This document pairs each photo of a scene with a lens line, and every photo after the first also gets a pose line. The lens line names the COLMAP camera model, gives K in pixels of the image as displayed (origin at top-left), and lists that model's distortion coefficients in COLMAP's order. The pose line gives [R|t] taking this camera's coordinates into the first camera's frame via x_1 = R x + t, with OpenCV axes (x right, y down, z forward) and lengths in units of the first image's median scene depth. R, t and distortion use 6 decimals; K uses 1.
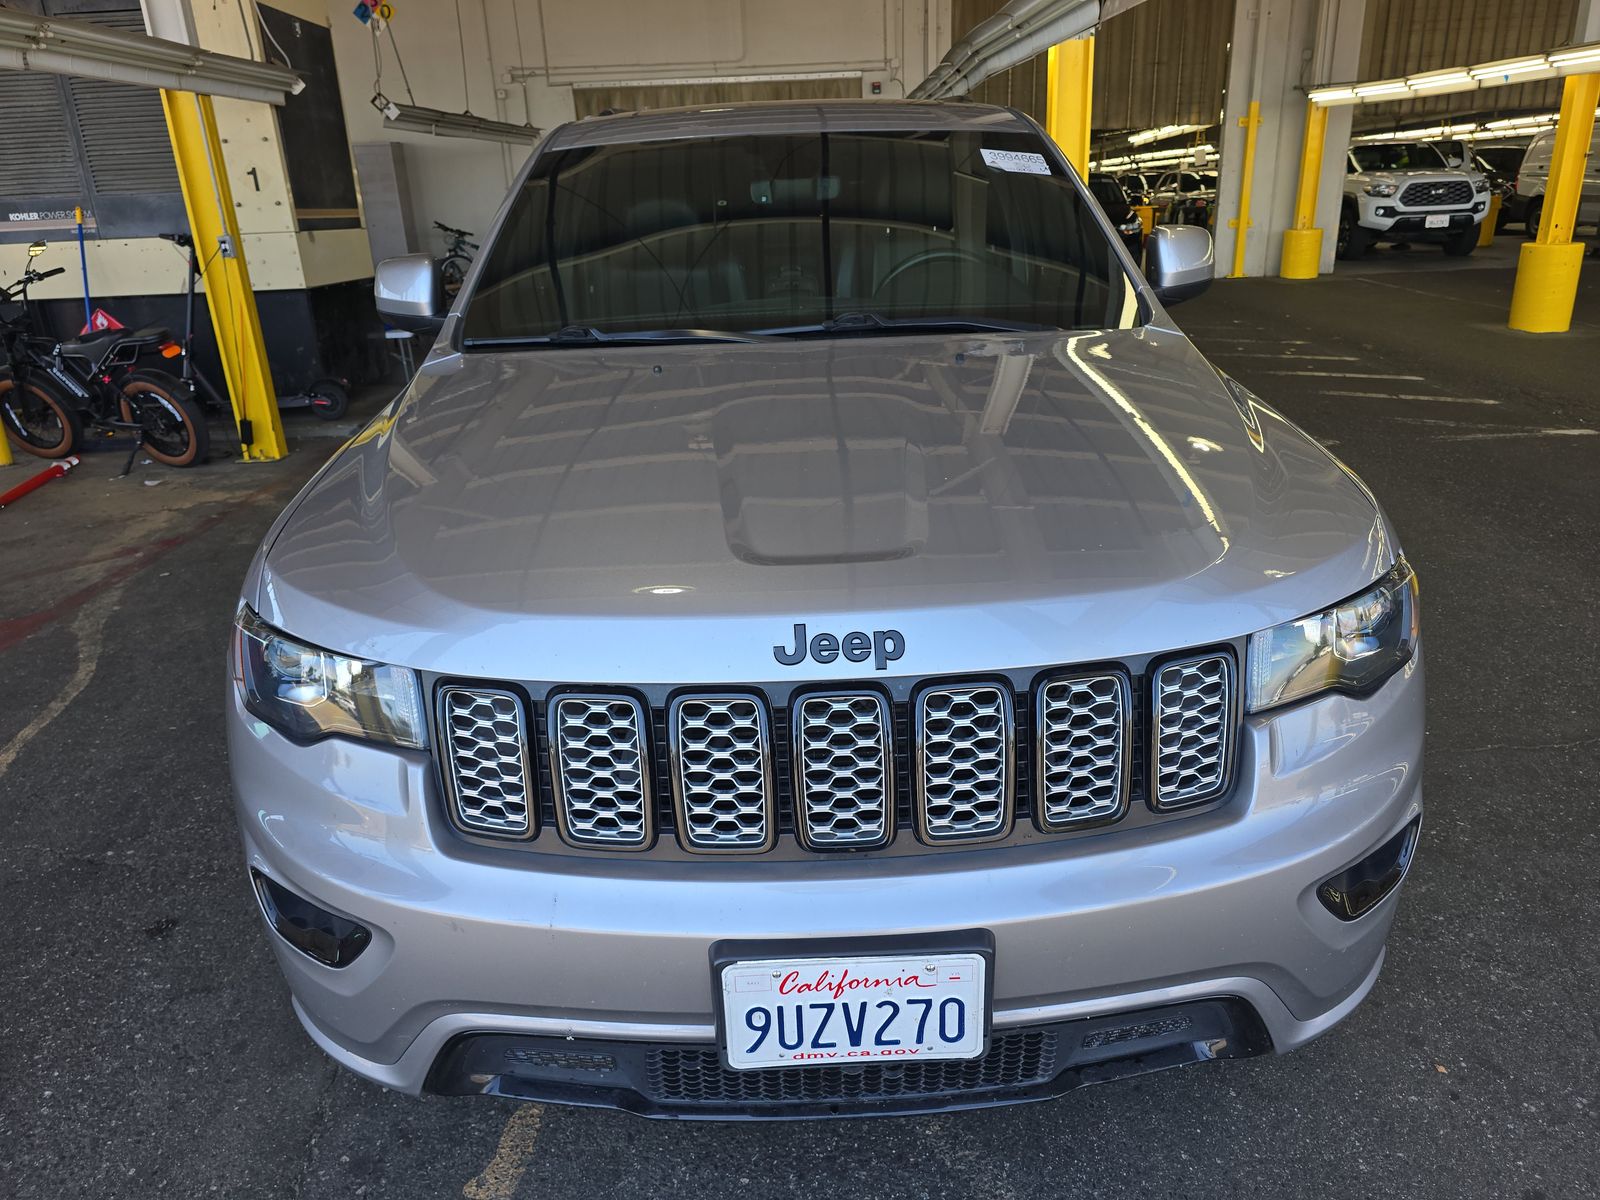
lens RADIAL K [[1078.7, 0, 803.2], [0, 1078.7, 603.0], [0, 0, 1]] dist [0.010907, -0.010574]
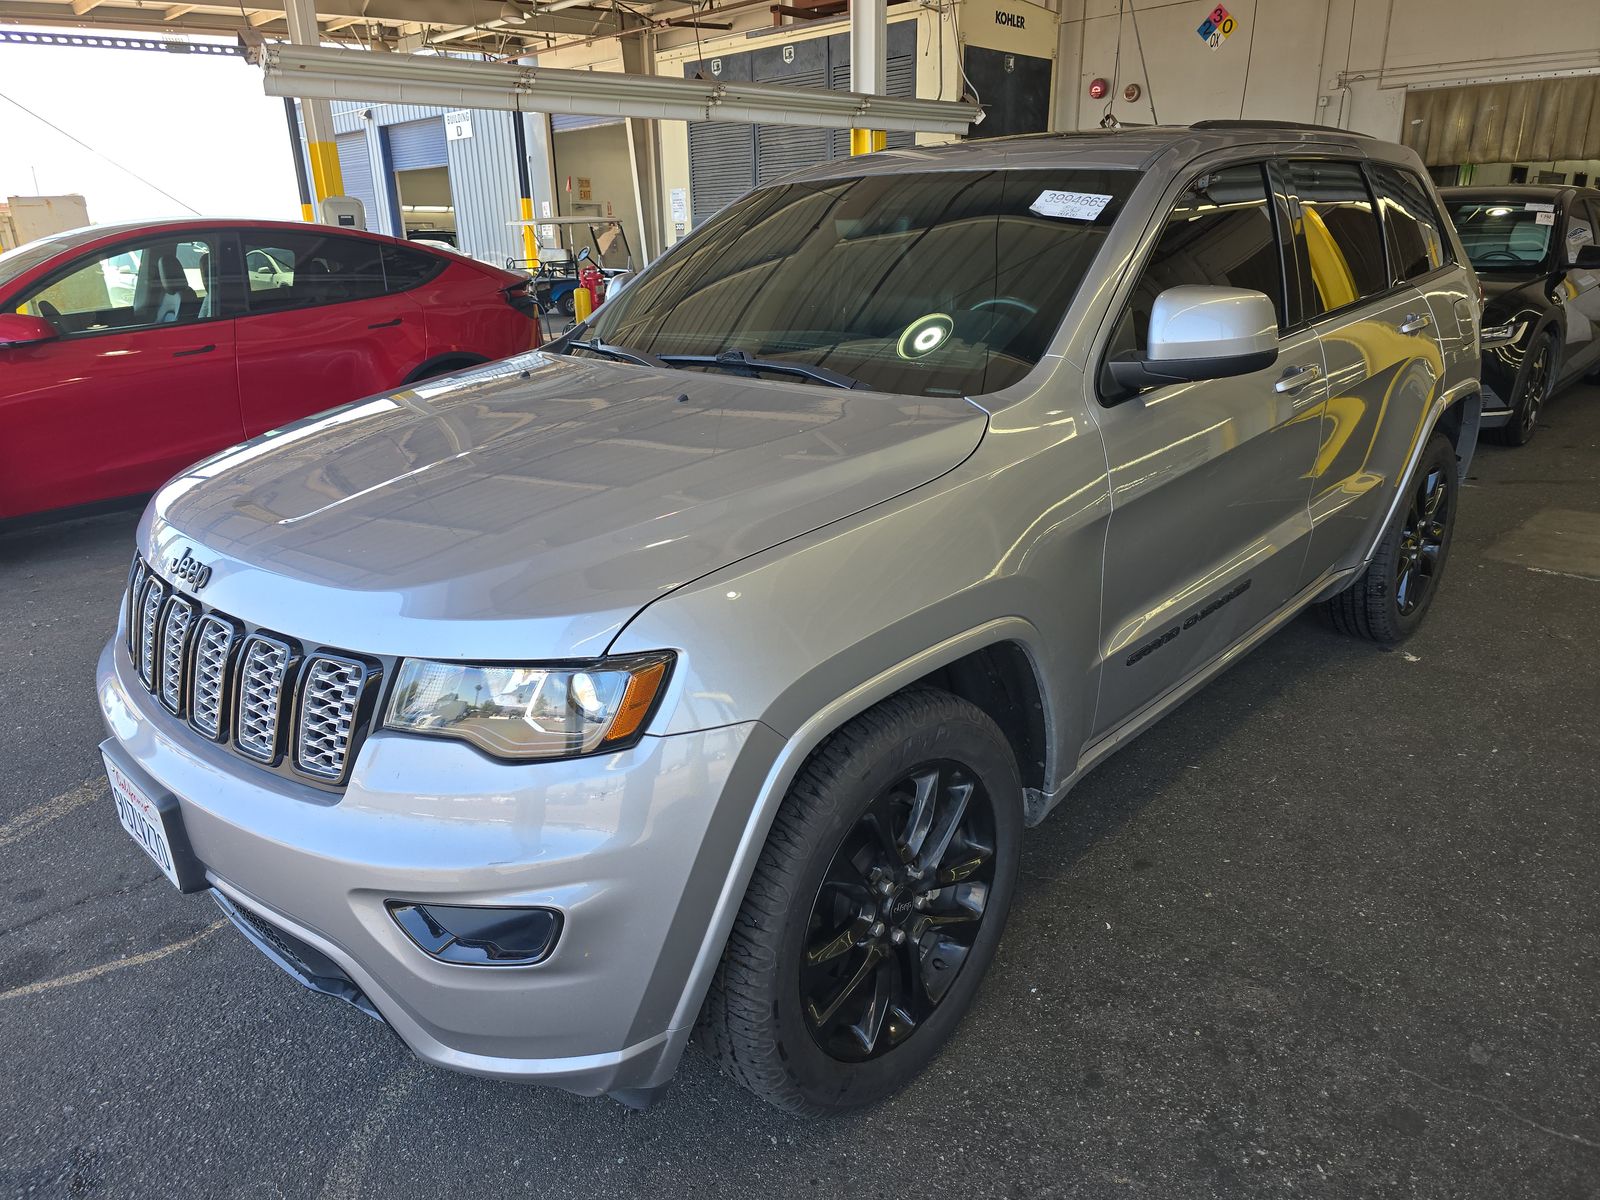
lens RADIAL K [[1078.7, 0, 799.5], [0, 1078.7, 600.2], [0, 0, 1]] dist [0.010907, -0.010574]
pose [[0.726051, 0.242228, -0.643565, 0.104268], [-0.247397, 0.965249, 0.084199, -0.016678], [0.641596, 0.098083, 0.760746, 0.030715]]
